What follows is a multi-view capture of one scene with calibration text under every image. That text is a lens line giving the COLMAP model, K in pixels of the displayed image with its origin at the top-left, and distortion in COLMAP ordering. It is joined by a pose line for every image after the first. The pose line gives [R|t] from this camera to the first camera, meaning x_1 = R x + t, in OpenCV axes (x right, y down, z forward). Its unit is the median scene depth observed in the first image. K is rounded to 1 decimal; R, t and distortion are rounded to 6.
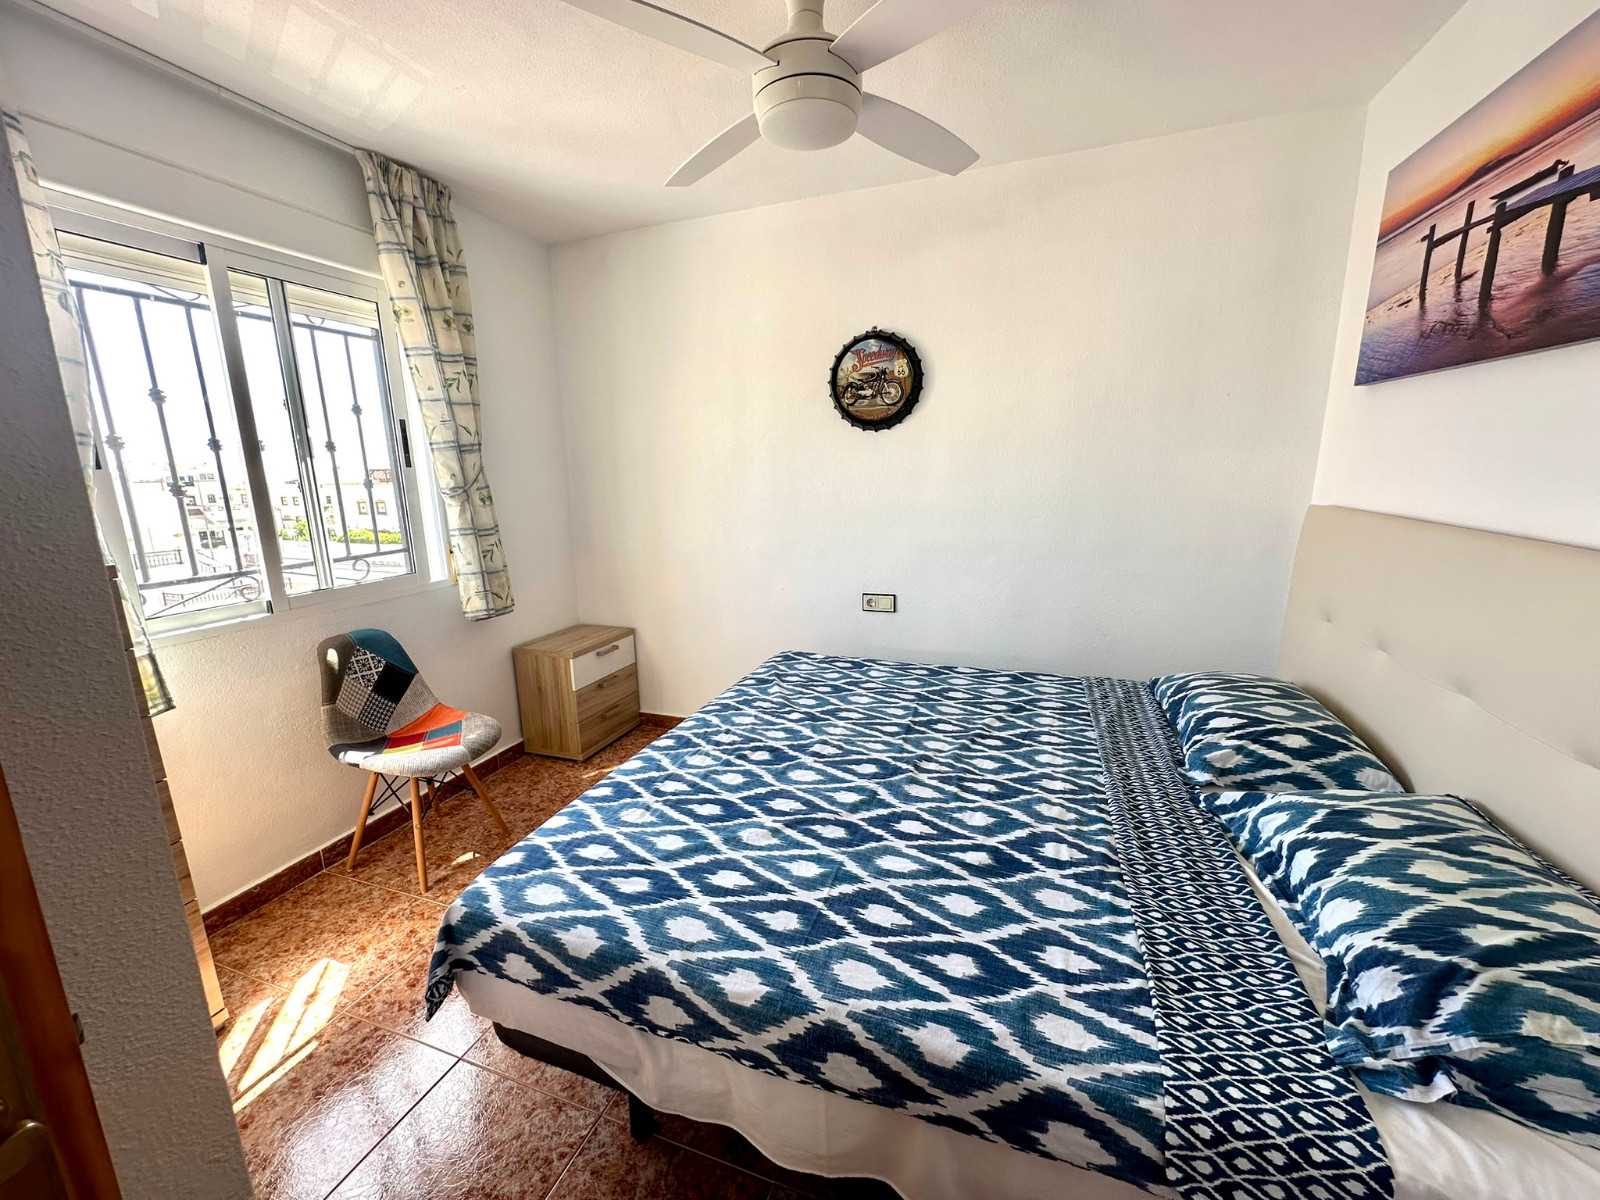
lens RADIAL K [[636.9, 0, 800.5], [0, 636.9, 602.8], [0, 0, 1]] dist [-0.001961, 0.000224]
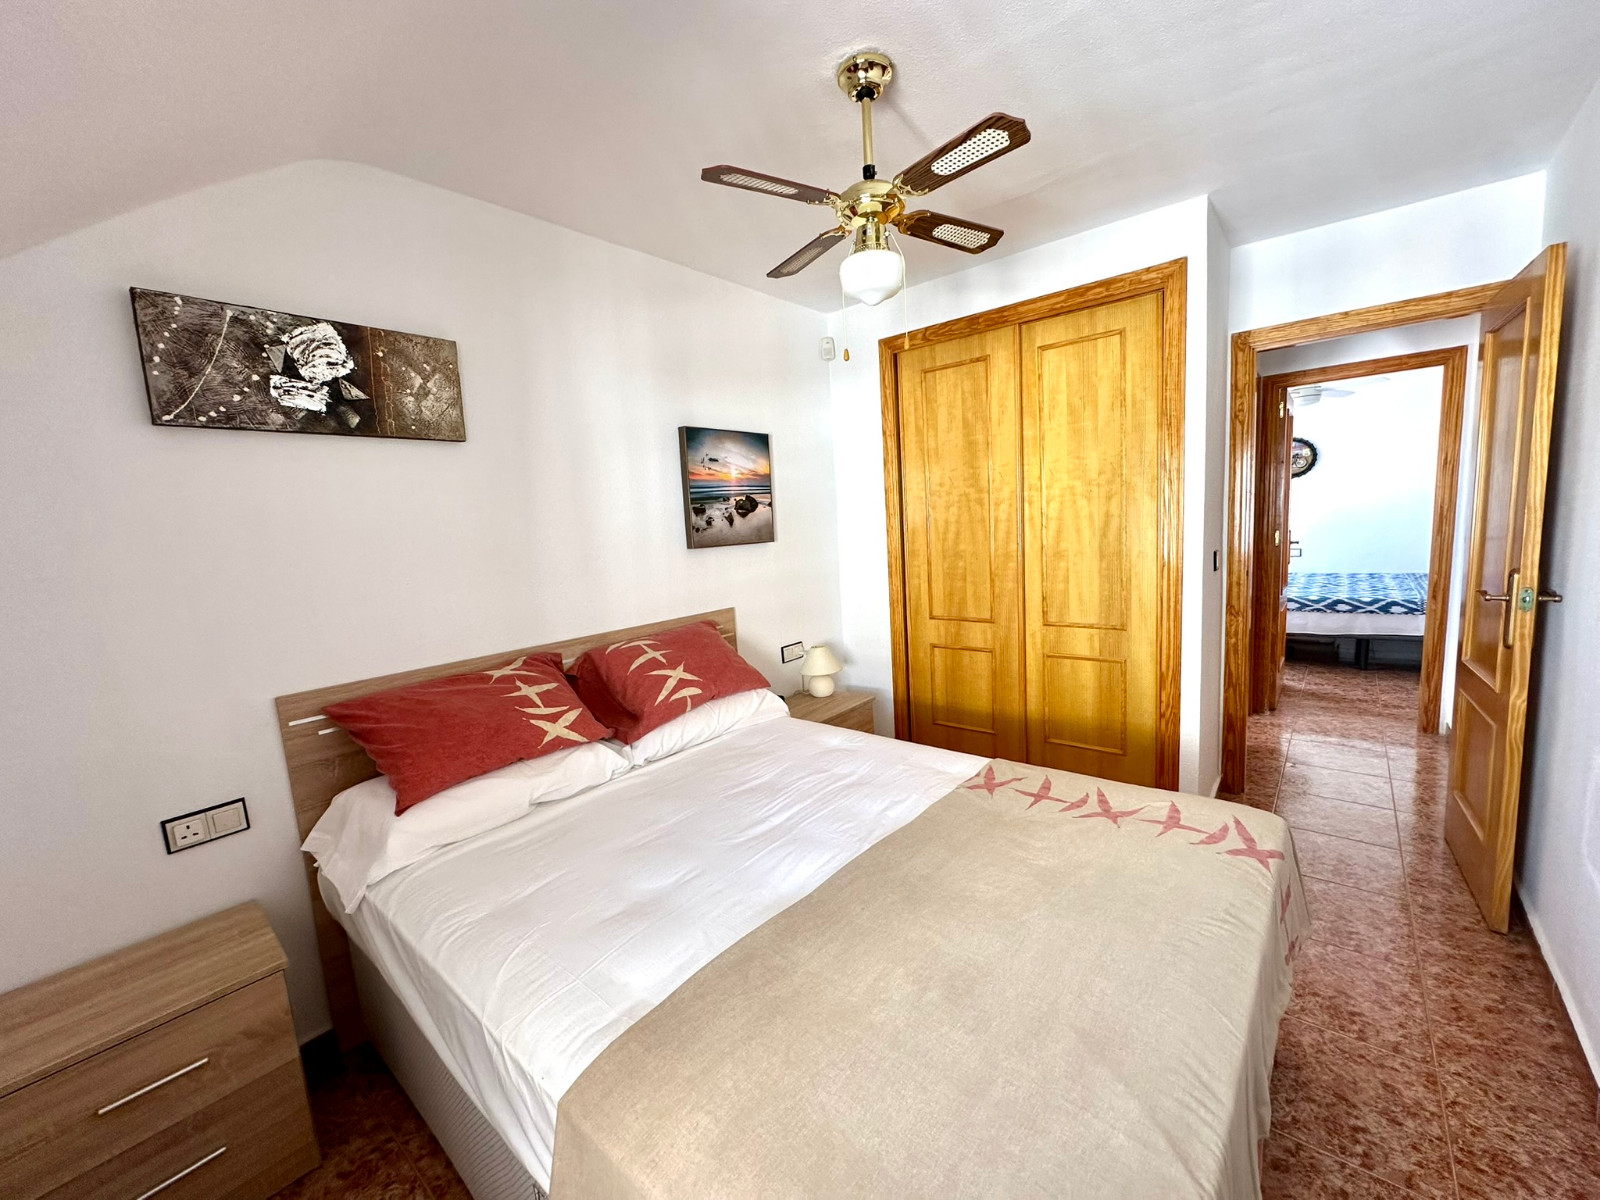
lens RADIAL K [[636.9, 0, 799.5], [0, 636.9, 602.2], [0, 0, 1]] dist [-0.001961, 0.000224]
pose [[0.932291, 0.002282, -0.361702, -2.074322], [-0.026529, 0.997718, -0.062083, 1.077656], [0.360735, 0.067475, 0.930224, -5.160875]]
